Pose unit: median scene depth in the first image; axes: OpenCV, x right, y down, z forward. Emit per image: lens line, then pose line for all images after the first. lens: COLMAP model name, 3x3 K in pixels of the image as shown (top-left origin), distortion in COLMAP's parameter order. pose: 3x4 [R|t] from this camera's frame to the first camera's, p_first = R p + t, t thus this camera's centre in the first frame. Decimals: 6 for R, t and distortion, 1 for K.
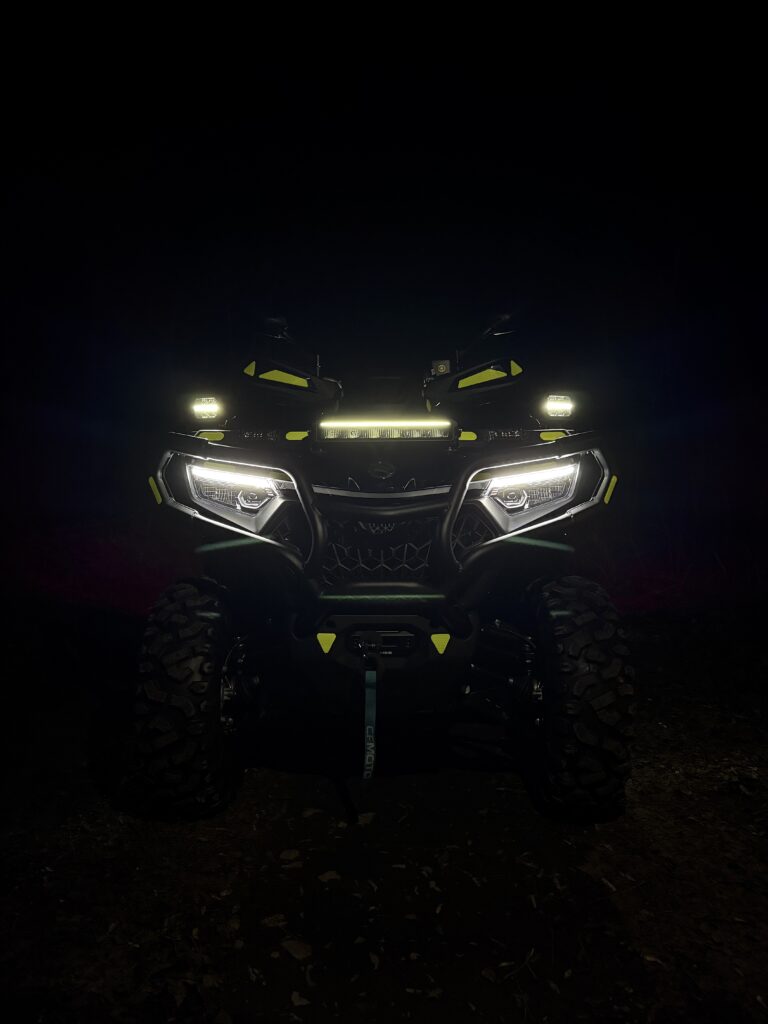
lens RADIAL K [[719.0, 0, 380.3], [0, 719.0, 510.0], [0, 0, 1]] dist [0.005748, -0.005450]
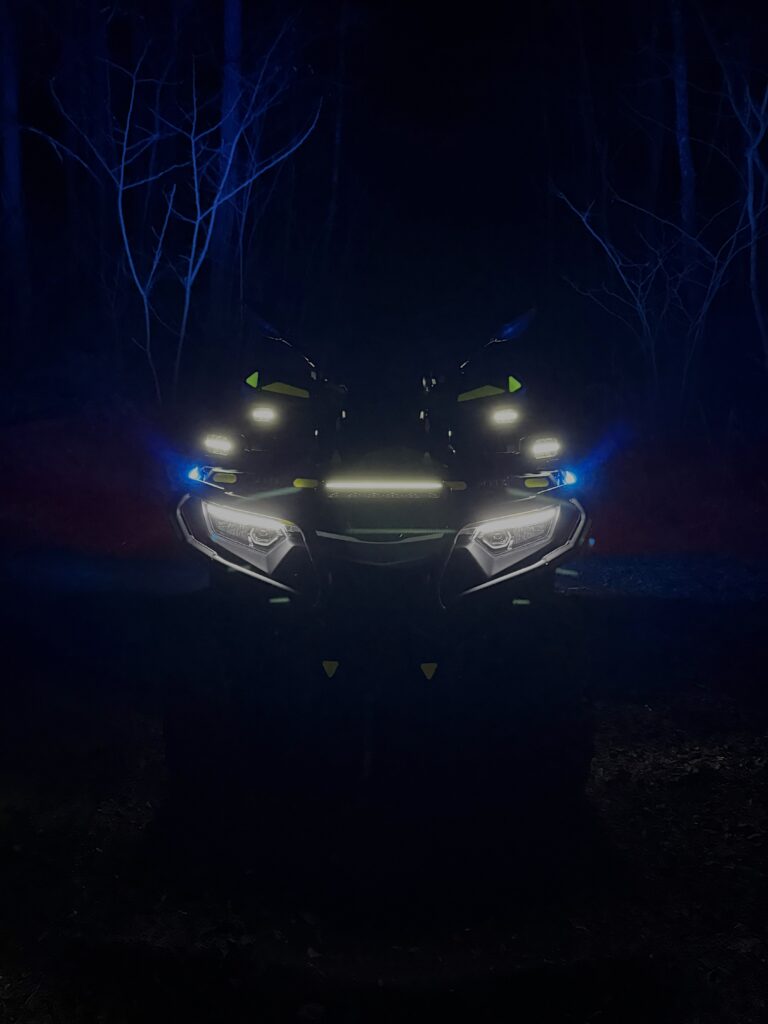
lens RADIAL K [[925.3, 0, 386.9], [0, 925.3, 511.4], [0, 0, 1]] dist [0.038659, 0.012747]
pose [[0.999872, 0.014289, 0.007156, 0.001992], [-0.015286, 0.985733, 0.167619, -0.298002], [-0.004659, -0.167707, 0.985826, -0.406268]]
